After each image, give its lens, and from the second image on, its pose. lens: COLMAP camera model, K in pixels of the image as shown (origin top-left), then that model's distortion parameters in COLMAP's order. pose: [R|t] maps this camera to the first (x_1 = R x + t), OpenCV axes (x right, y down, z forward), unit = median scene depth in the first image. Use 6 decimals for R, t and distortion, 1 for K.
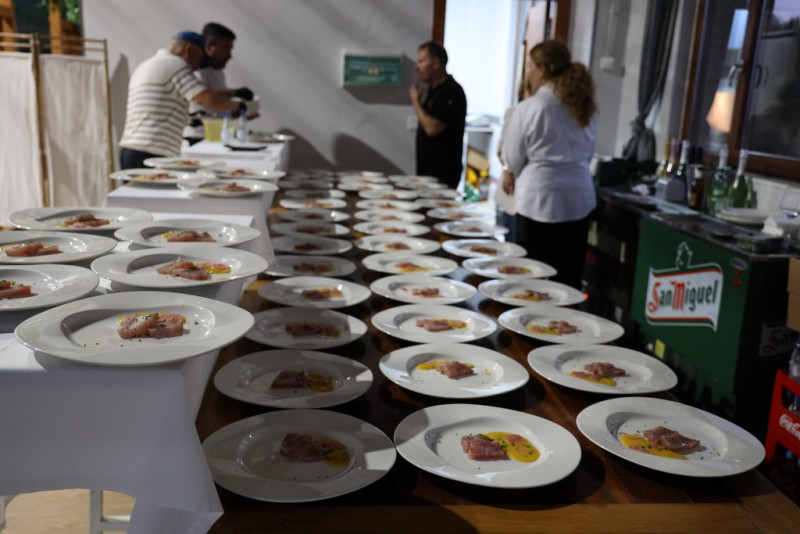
lens RADIAL K [[824.3, 0, 400.0], [0, 824.3, 267.0], [0, 0, 1]] dist [0.022901, 0.229433]
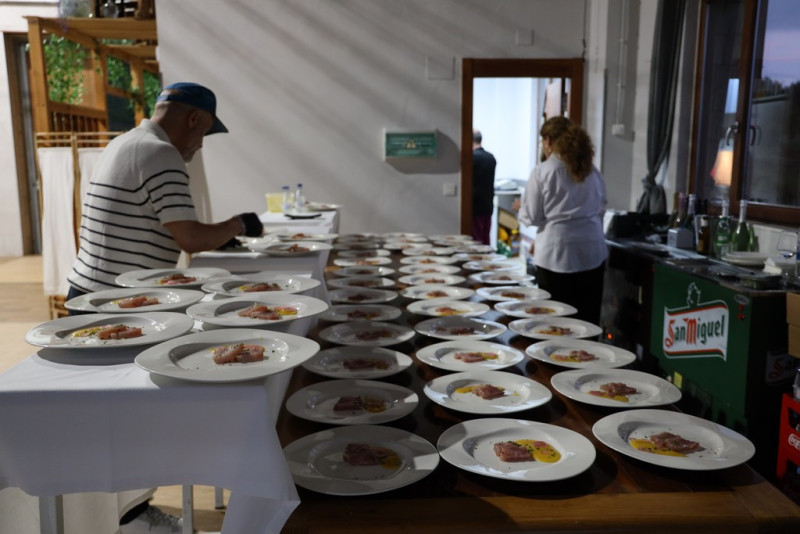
lens RADIAL K [[753.9, 0, 400.0], [0, 753.9, 267.0], [0, 0, 1]] dist [-0.012984, 0.180386]
pose [[0.997802, -0.038189, -0.054153, 0.003234], [0.034116, 0.996656, -0.074256, 0.012006], [0.056808, 0.072245, 0.995768, -0.045608]]
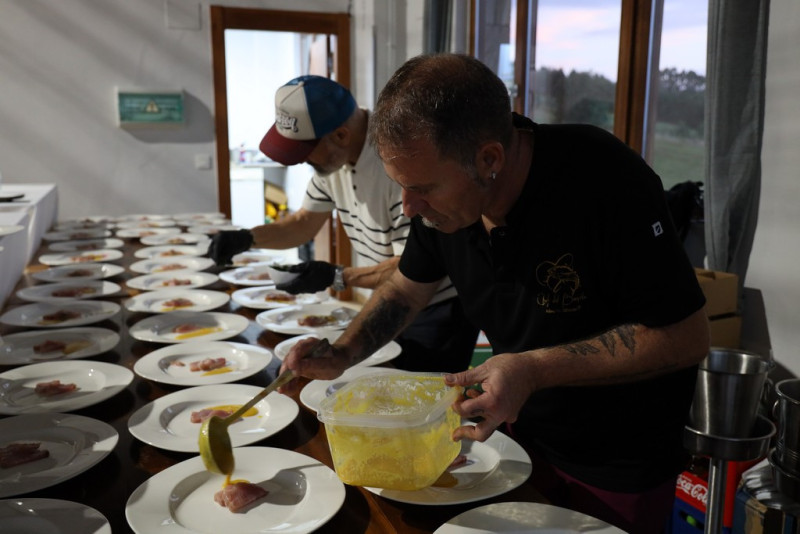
lens RADIAL K [[753.9, 0, 400.0], [0, 753.9, 267.0], [0, 0, 1]] dist [-0.012984, 0.180386]
pose [[0.966688, -0.088438, 0.240195, 0.031643], [0.095612, 0.995250, -0.018354, -0.023890], [-0.237430, 0.040708, 0.970551, 0.175664]]
